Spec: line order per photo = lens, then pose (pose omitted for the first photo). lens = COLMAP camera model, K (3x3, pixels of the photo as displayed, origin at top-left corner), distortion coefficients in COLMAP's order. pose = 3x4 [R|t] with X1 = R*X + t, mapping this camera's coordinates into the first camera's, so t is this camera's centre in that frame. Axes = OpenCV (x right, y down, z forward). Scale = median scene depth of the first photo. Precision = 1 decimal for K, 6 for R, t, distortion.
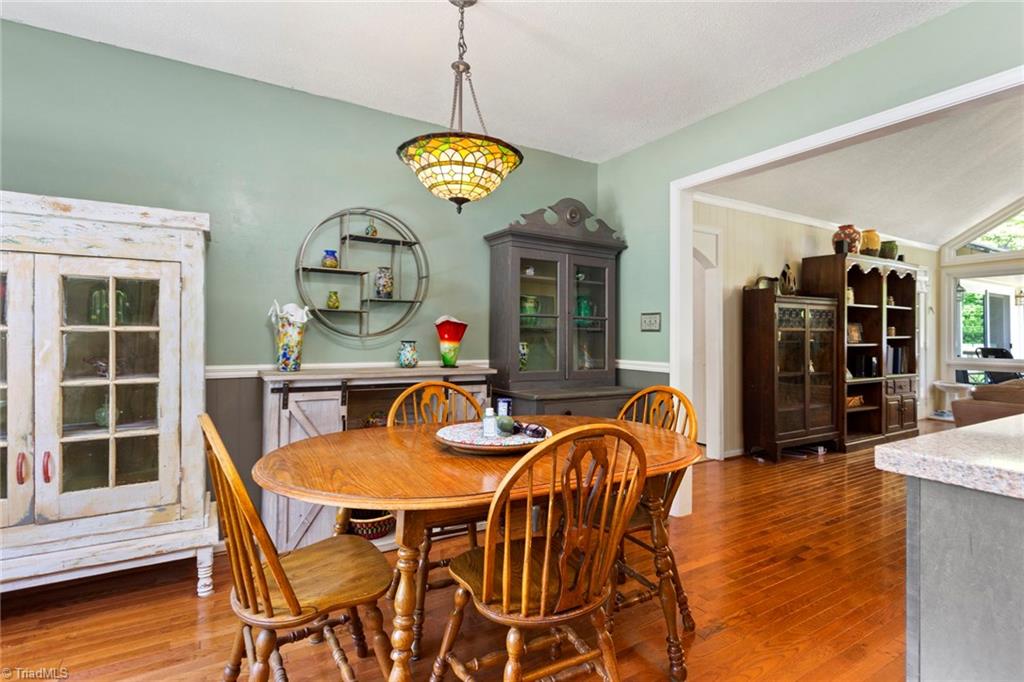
lens RADIAL K [[493.0, 0, 505.4], [0, 493.0, 332.4], [0, 0, 1]] dist [-0.002264, -0.000231]
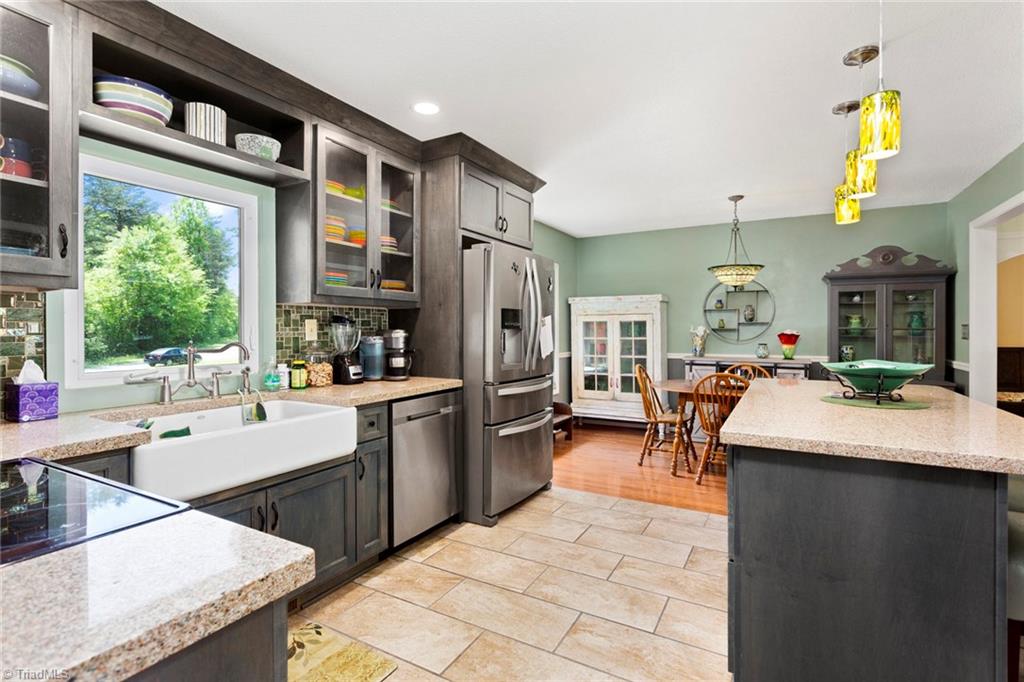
lens RADIAL K [[493.0, 0, 505.4], [0, 493.0, 332.4], [0, 0, 1]] dist [-0.002264, -0.000231]
pose [[0.491605, -0.005967, -0.870798, 0.953168], [0.007700, 0.999967, -0.002505, -0.029273], [0.870784, -0.005474, 0.491635, -0.758755]]
